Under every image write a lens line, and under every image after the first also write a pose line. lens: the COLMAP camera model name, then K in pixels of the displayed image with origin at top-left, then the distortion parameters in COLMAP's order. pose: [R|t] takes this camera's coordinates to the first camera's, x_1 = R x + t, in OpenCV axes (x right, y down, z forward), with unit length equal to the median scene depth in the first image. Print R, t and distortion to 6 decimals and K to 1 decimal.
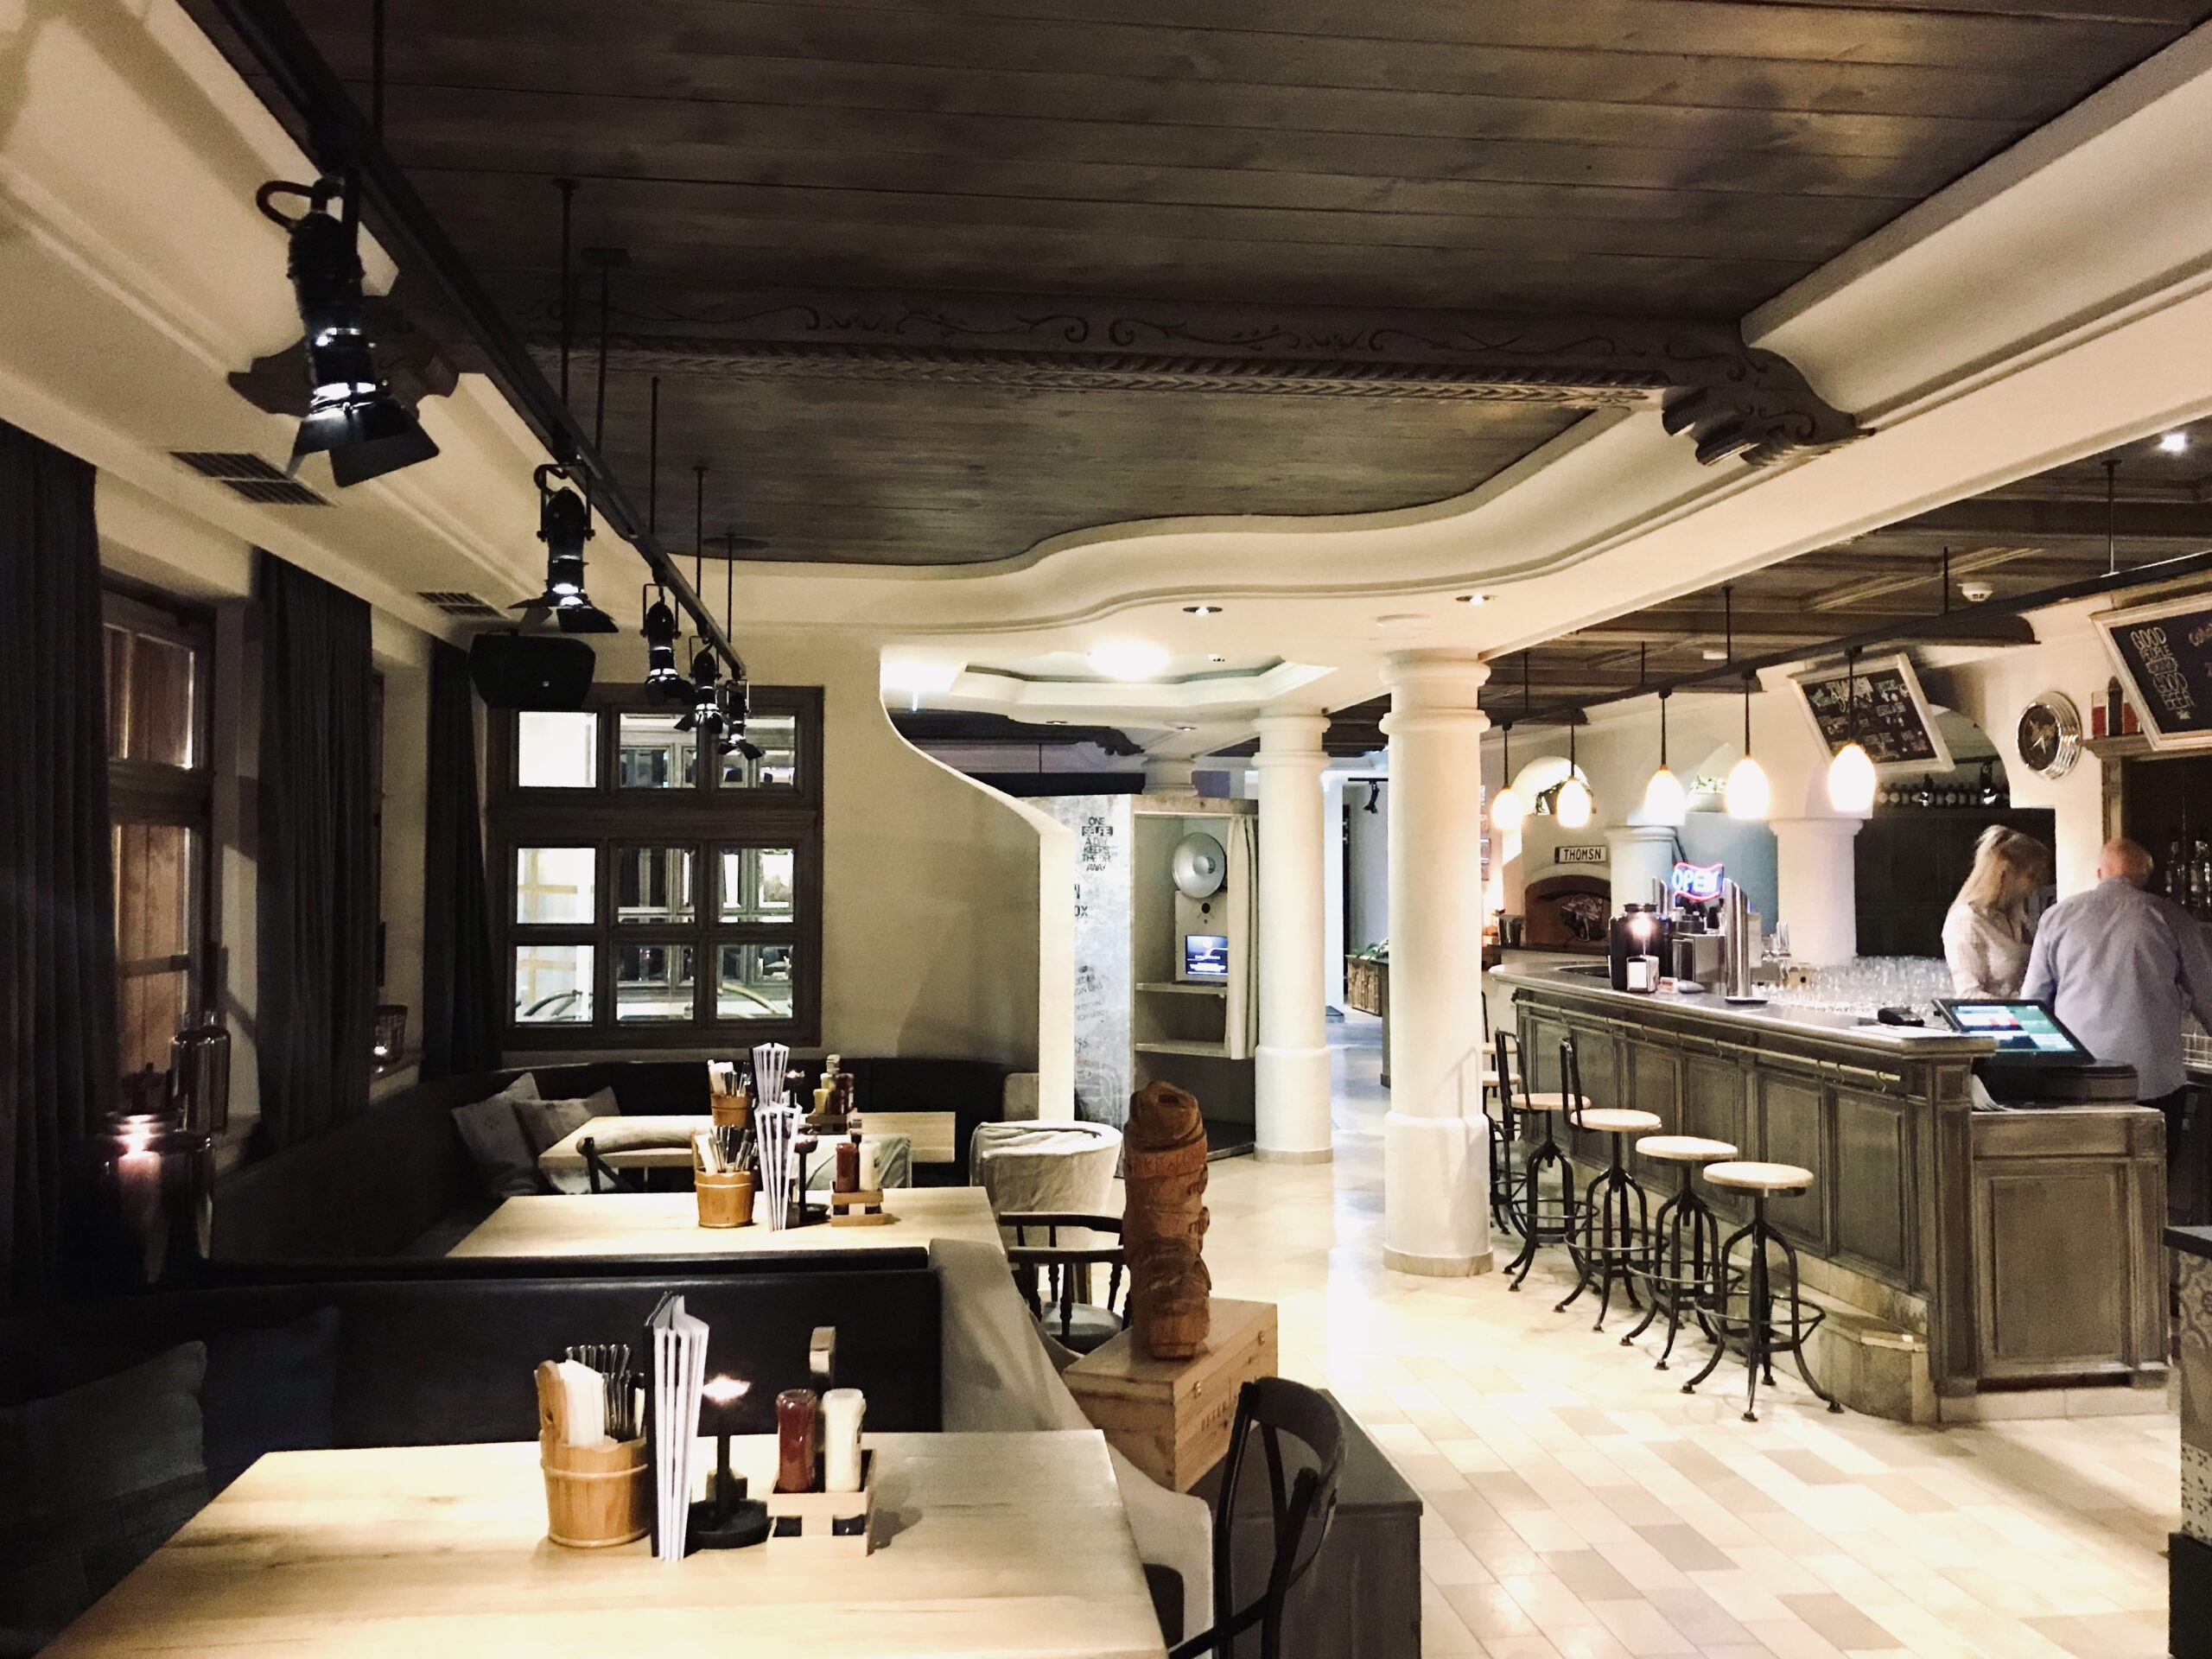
lens RADIAL K [[1785.8, 0, 1106.5], [0, 1785.8, 827.9], [0, 0, 1]] dist [0.013744, 0.007495]
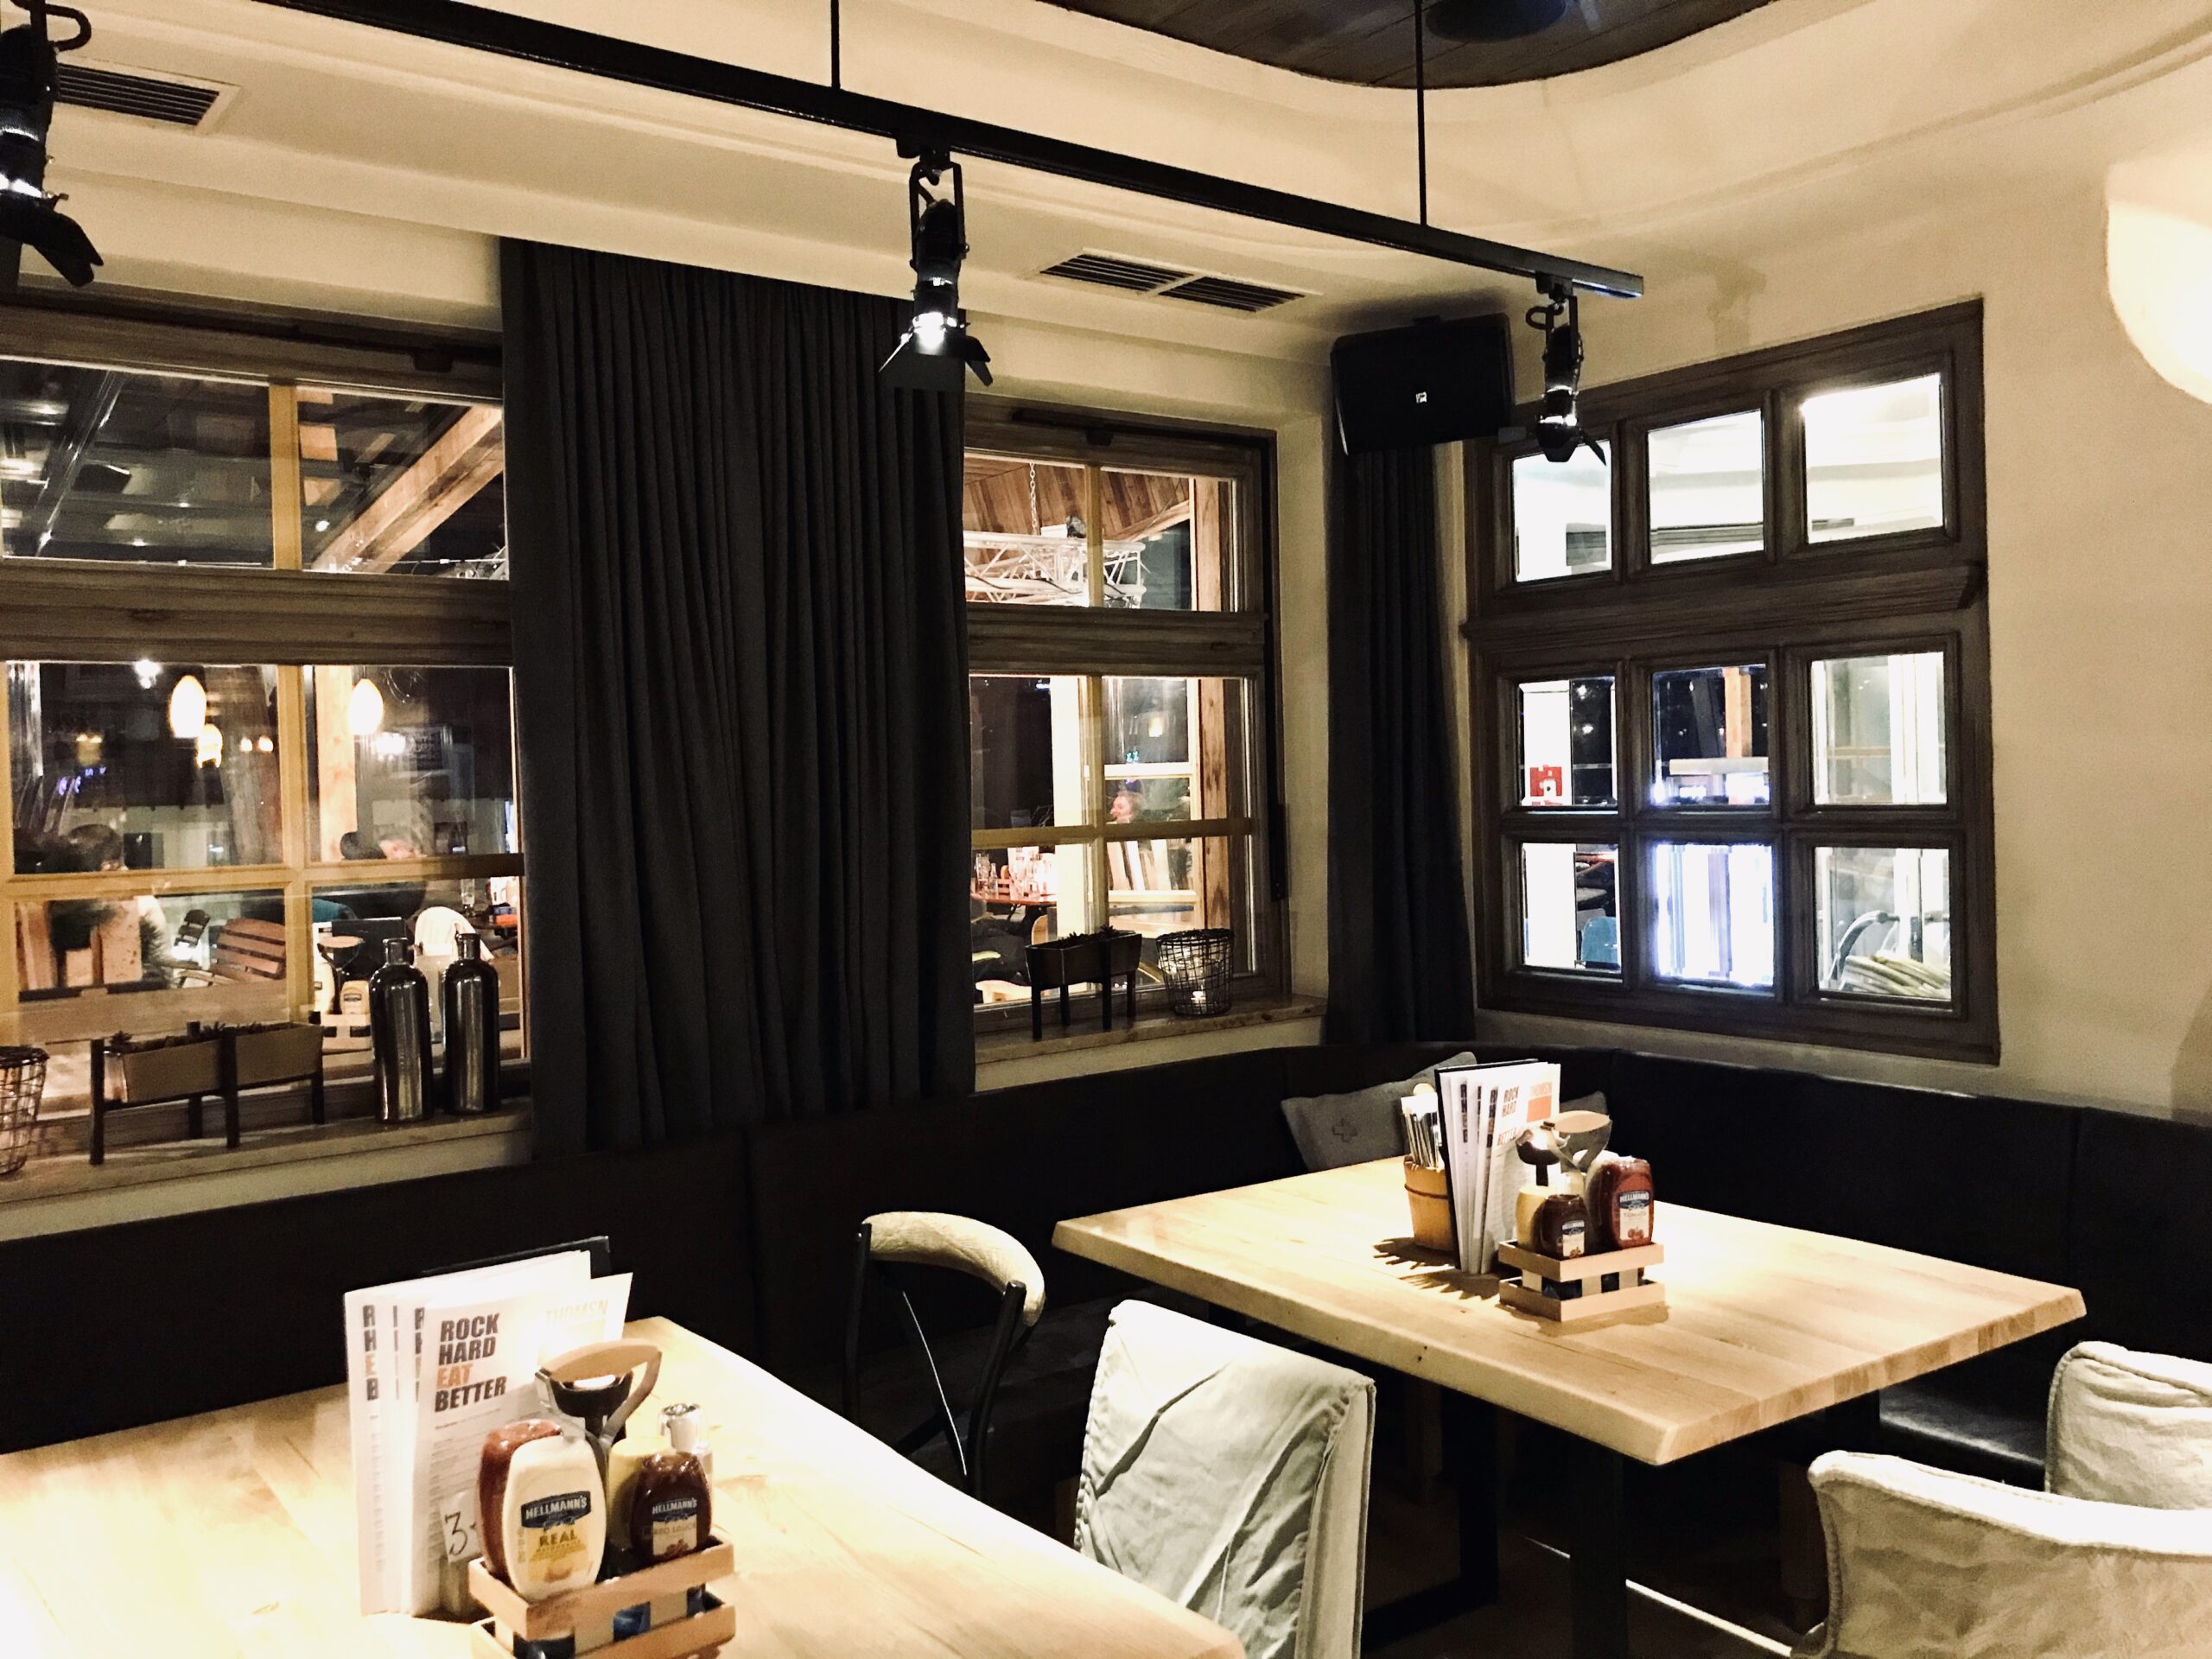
lens RADIAL K [[1785.8, 0, 1105.2], [0, 1785.8, 828.1], [0, 0, 1]] dist [0.013744, 0.007495]
pose [[0.499208, 0.010002, -0.866425, 0.134157], [0.049430, 0.997976, 0.040001, 0.028757], [0.865071, -0.062796, 0.497703, 0.564863]]
